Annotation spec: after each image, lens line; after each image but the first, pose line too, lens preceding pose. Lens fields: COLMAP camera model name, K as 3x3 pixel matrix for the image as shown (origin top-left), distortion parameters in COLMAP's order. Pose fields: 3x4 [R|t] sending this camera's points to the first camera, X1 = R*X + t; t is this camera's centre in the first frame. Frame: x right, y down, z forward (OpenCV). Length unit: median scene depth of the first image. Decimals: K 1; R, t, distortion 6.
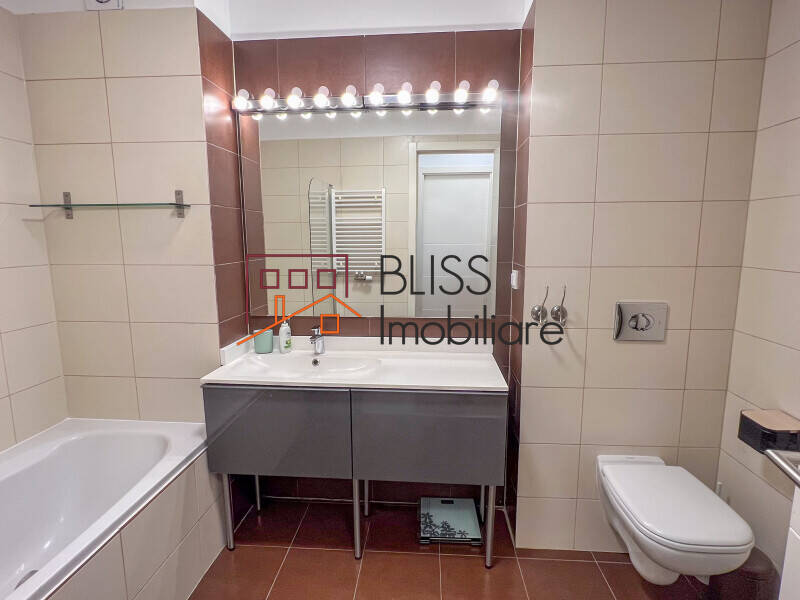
lens RADIAL K [[422.5, 0, 400.0], [0, 422.5, 300.0], [0, 0, 1]] dist [-0.000961, 0.000212]
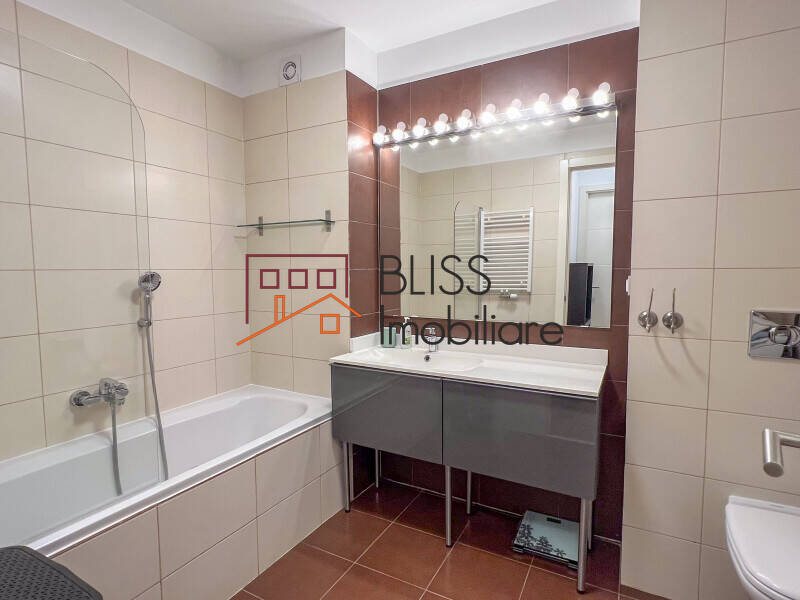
lens RADIAL K [[422.5, 0, 400.0], [0, 422.5, 300.0], [0, 0, 1]] dist [-0.000961, 0.000212]
pose [[0.911113, 0.029903, -0.411070, 0.194439], [-0.059792, 0.996403, -0.060043, 0.069405], [0.407796, 0.079285, 0.909624, -0.049046]]
